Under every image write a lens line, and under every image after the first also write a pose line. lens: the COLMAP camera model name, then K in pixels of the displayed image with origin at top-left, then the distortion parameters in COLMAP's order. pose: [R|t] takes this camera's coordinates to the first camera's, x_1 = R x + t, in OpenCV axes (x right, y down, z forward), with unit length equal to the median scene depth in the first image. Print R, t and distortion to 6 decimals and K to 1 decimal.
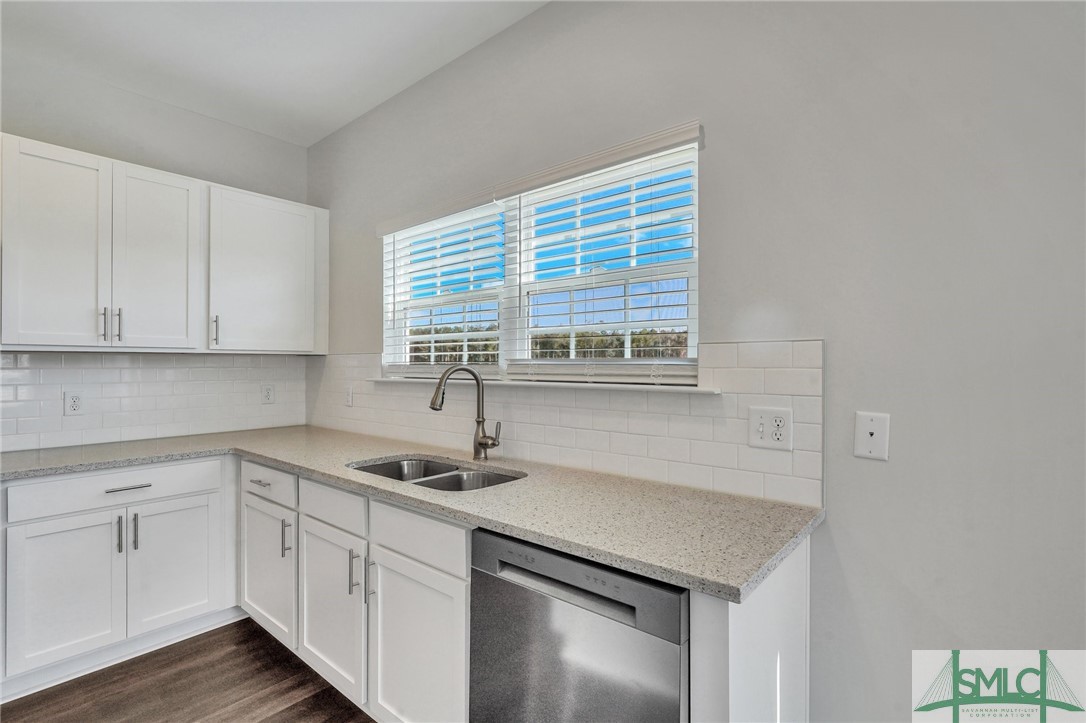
lens RADIAL K [[507.0, 0, 538.3], [0, 507.0, 363.6], [0, 0, 1]] dist [-0.001395, -0.001554]
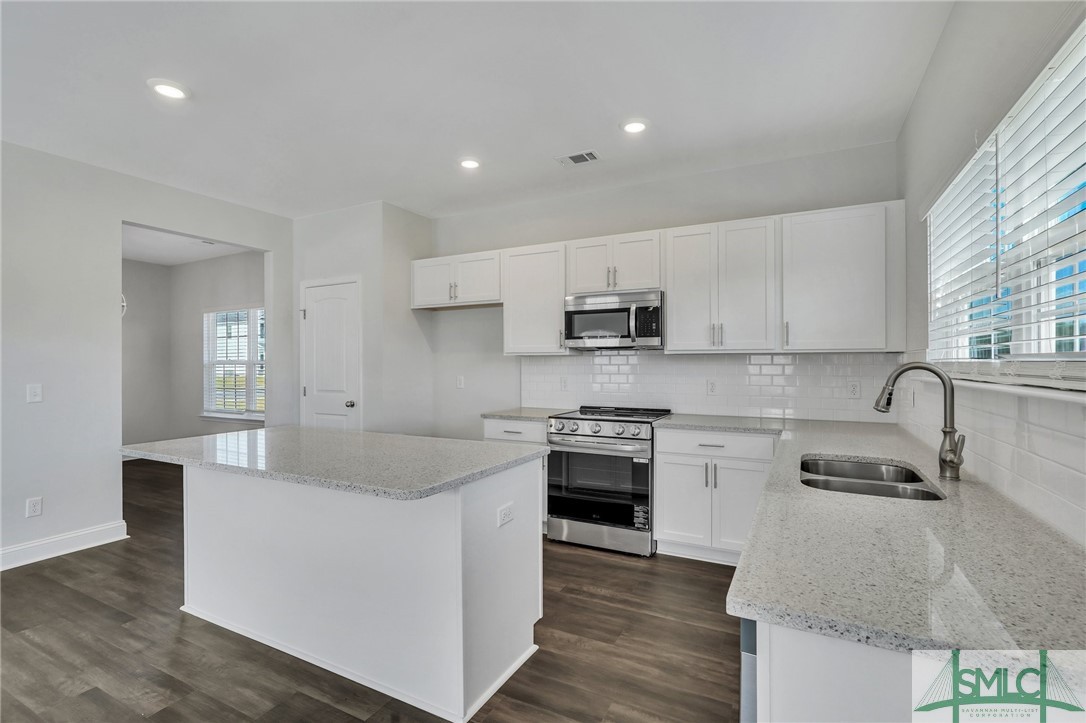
lens RADIAL K [[507.0, 0, 541.2], [0, 507.0, 361.0], [0, 0, 1]] dist [-0.001395, -0.001554]
pose [[0.220935, -0.003052, -0.975284, 0.492692], [0.004322, 0.999988, -0.002150, -0.000579], [0.975279, -0.003740, 0.220945, 0.173277]]
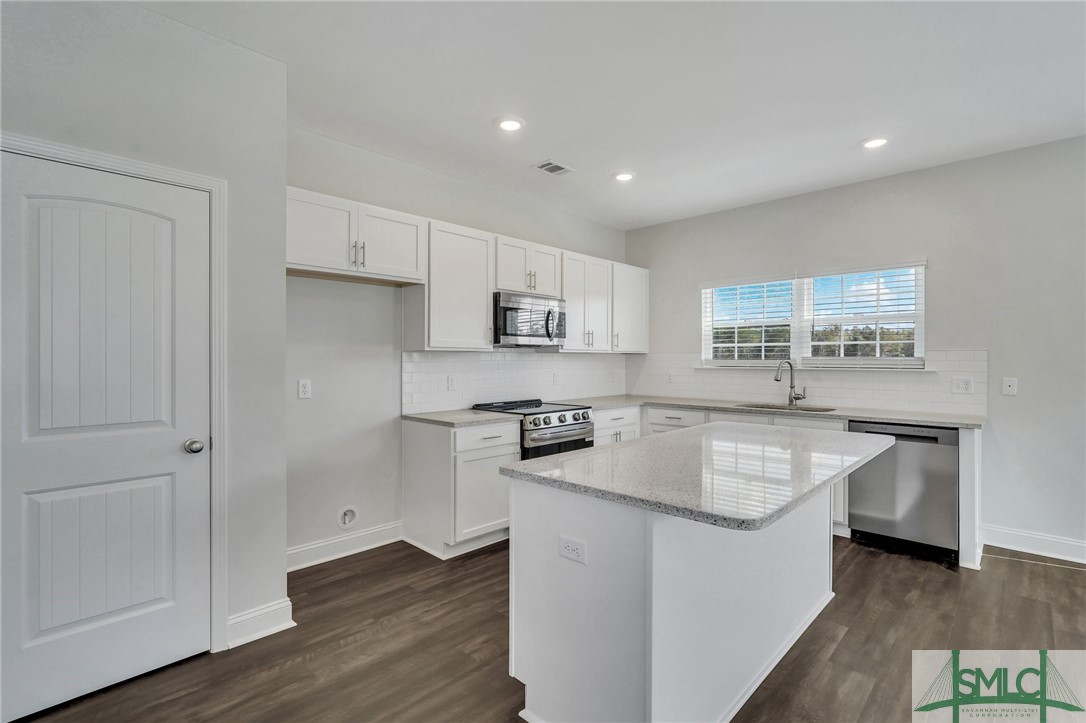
lens RADIAL K [[507.0, 0, 545.5], [0, 507.0, 354.6], [0, 0, 1]] dist [-0.001395, -0.001554]
pose [[0.998167, 0.001598, -0.060495, -0.908176], [-0.001913, 0.999985, -0.005145, -0.005086], [0.060486, 0.005251, 0.998155, -1.015678]]
